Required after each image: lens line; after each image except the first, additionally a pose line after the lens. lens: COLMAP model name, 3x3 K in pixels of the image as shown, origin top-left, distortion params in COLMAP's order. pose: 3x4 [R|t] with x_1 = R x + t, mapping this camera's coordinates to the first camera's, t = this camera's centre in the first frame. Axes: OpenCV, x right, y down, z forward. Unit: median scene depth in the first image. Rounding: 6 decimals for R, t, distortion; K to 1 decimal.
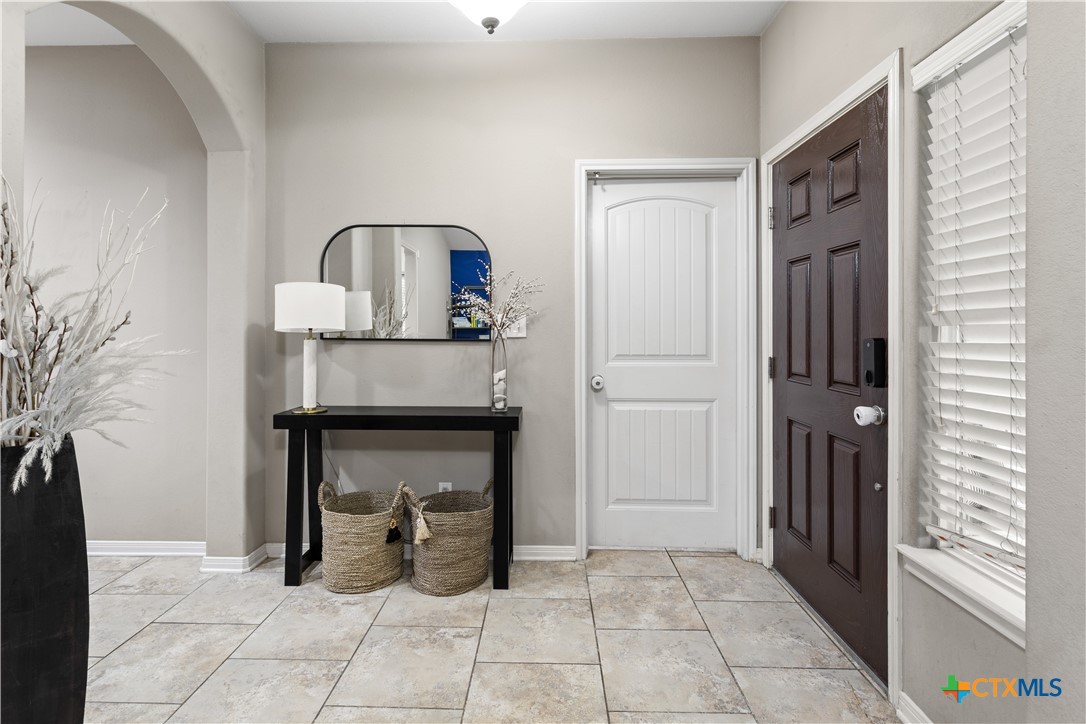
lens RADIAL K [[521.6, 0, 528.7], [0, 521.6, 329.5], [0, 0, 1]] dist [-0.001650, 0.001112]
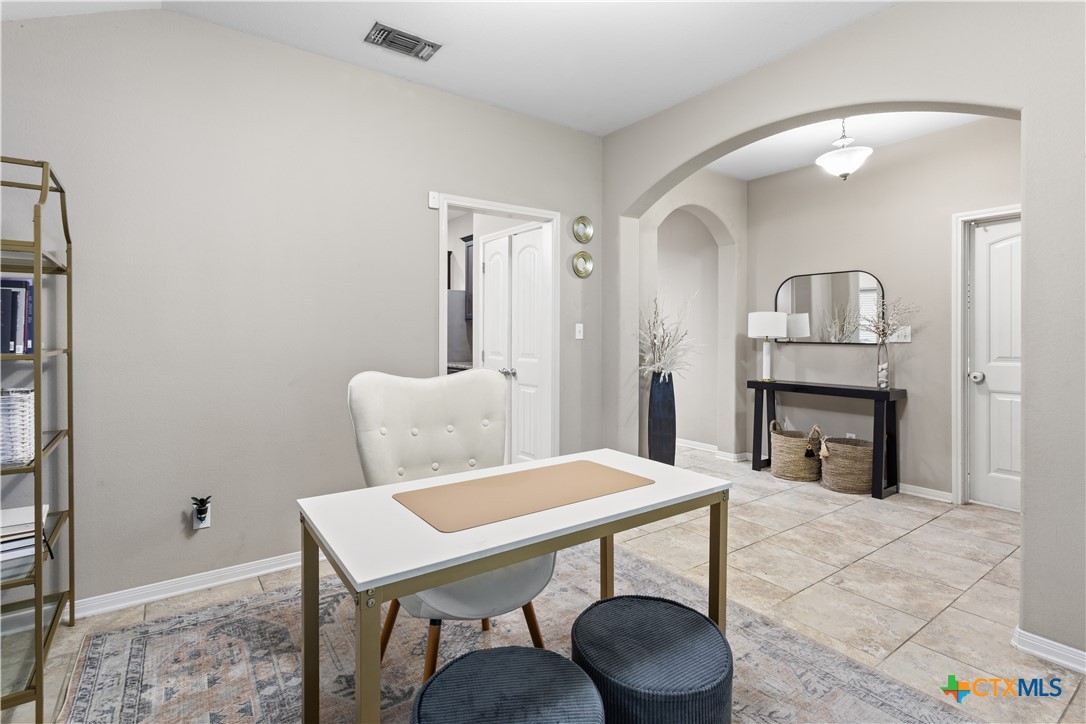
lens RADIAL K [[521.6, 0, 539.9], [0, 521.6, 337.6], [0, 0, 1]] dist [-0.001650, 0.001112]
pose [[0.607563, 0.003525, -0.794264, 0.555172], [-0.001459, 0.999993, 0.003322, -0.001403], [0.794270, -0.000860, 0.607564, -0.753864]]
